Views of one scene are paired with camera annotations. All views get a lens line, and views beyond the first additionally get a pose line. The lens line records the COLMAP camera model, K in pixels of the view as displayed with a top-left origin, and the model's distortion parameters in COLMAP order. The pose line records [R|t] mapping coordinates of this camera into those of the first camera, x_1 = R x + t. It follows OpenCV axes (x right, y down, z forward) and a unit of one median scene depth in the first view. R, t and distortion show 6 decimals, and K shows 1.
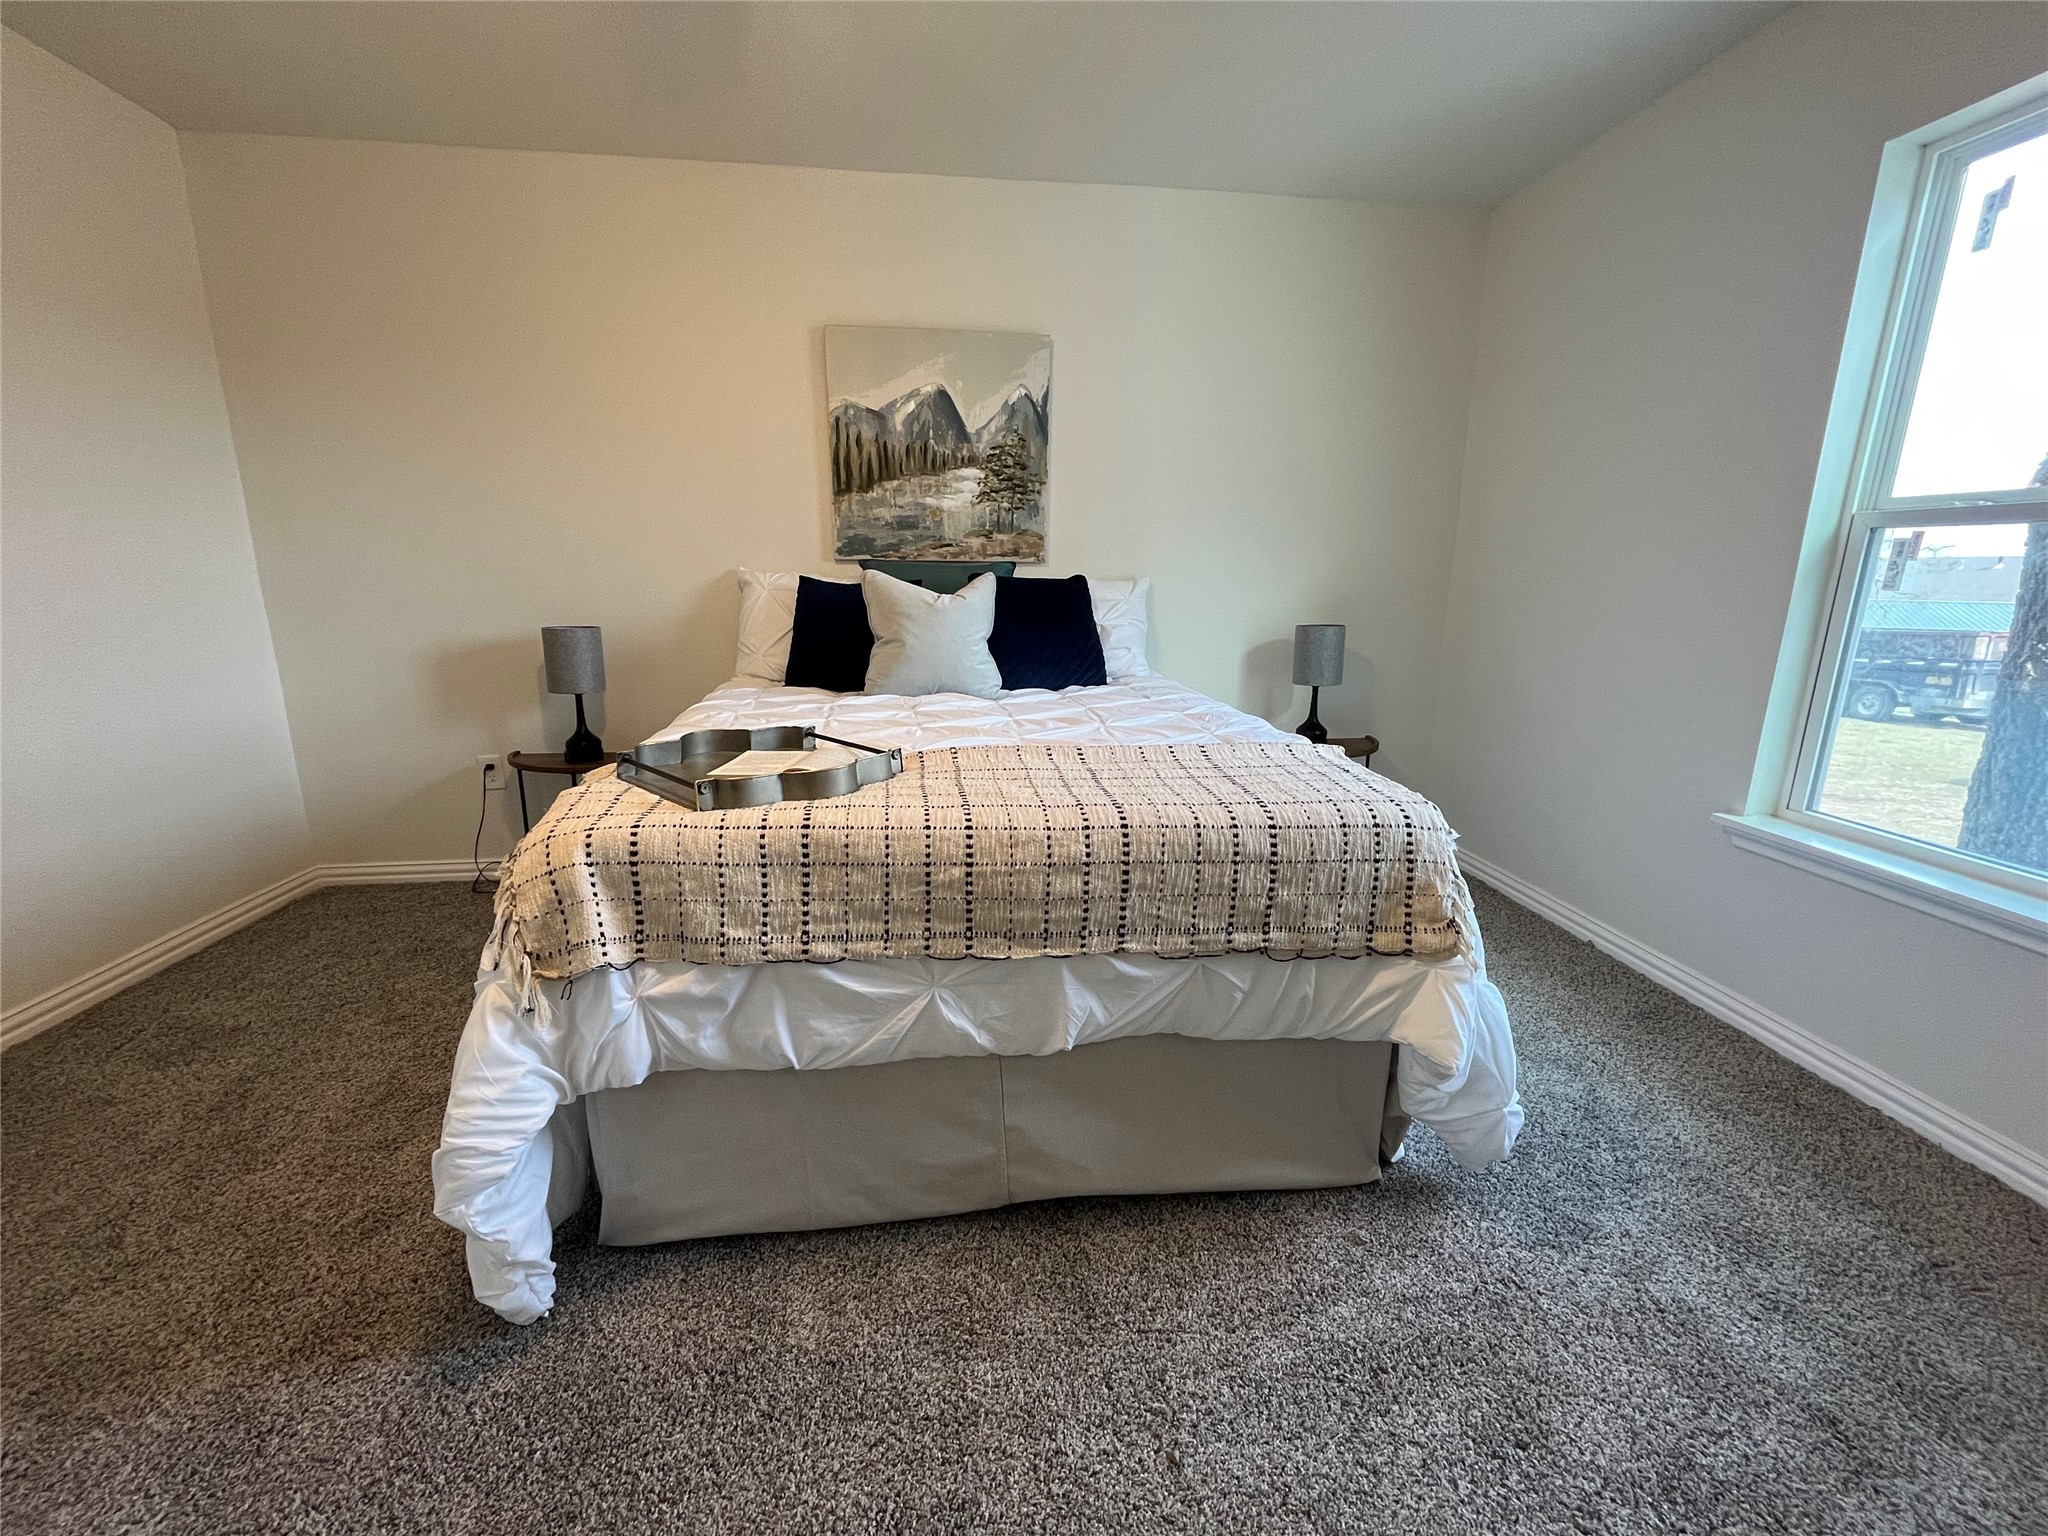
lens RADIAL K [[829.1, 0, 1031.0], [0, 829.1, 760.4], [0, 0, 1]] dist [-0.003794, -0.000442]
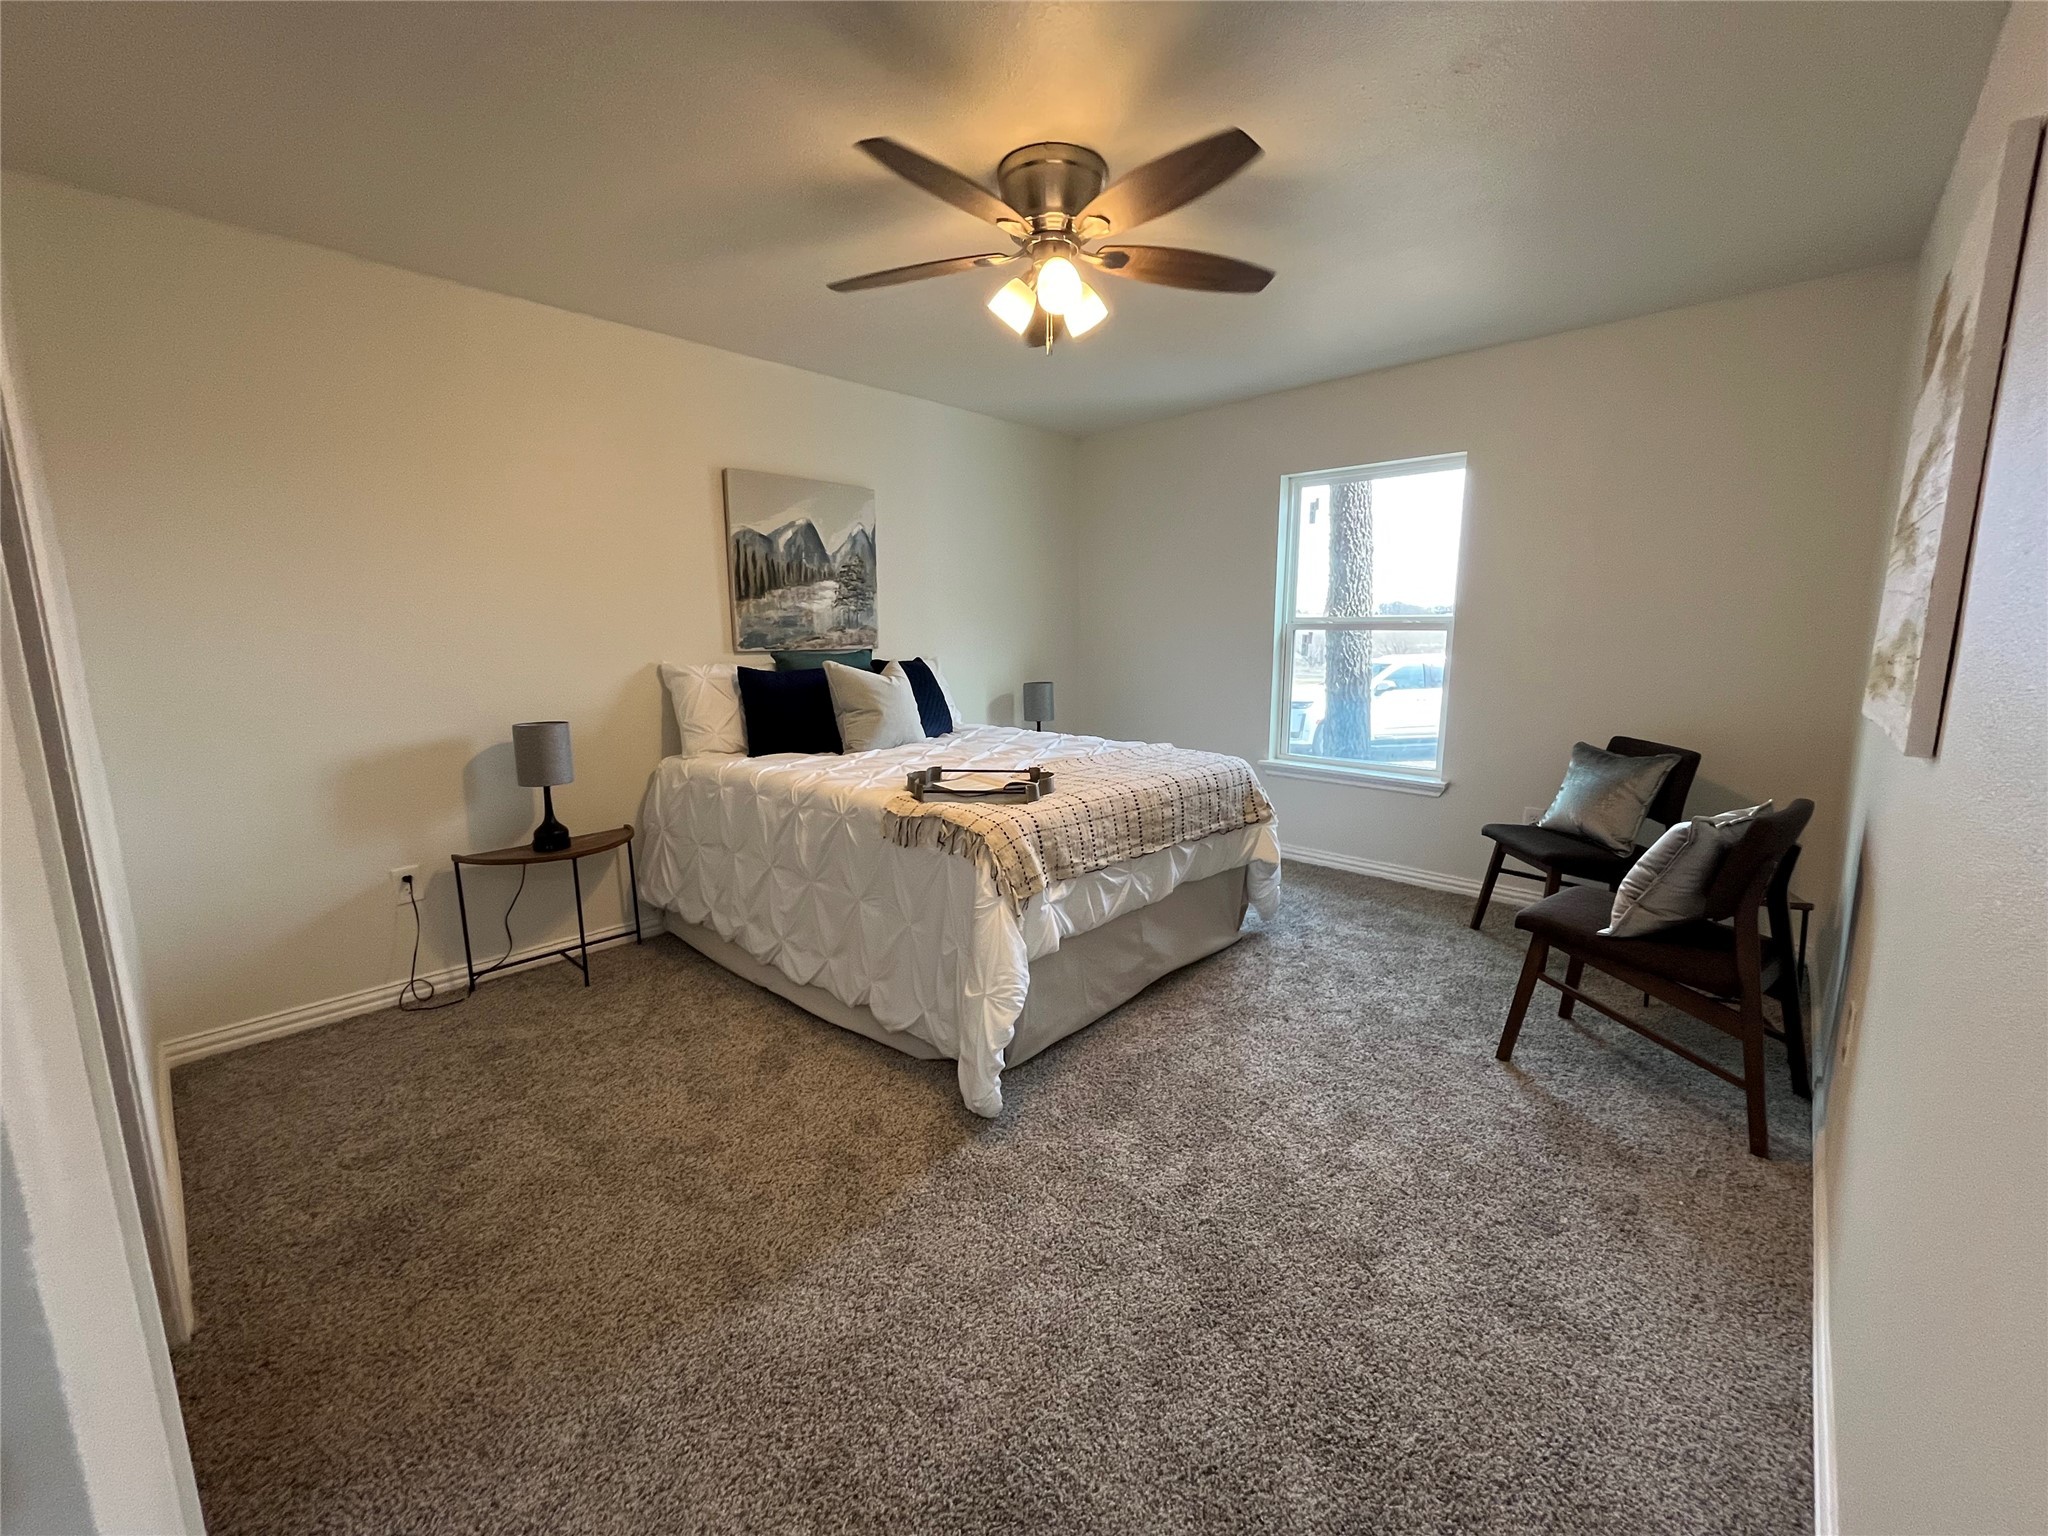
lens RADIAL K [[829.1, 0, 1010.4], [0, 829.1, 760.5], [0, 0, 1]] dist [-0.003794, -0.000442]
pose [[0.763289, -0.115073, 0.635727, -0.753405], [0.154305, 0.988002, -0.006428, -0.013966], [-0.627360, 0.103003, 0.771888, -0.186862]]
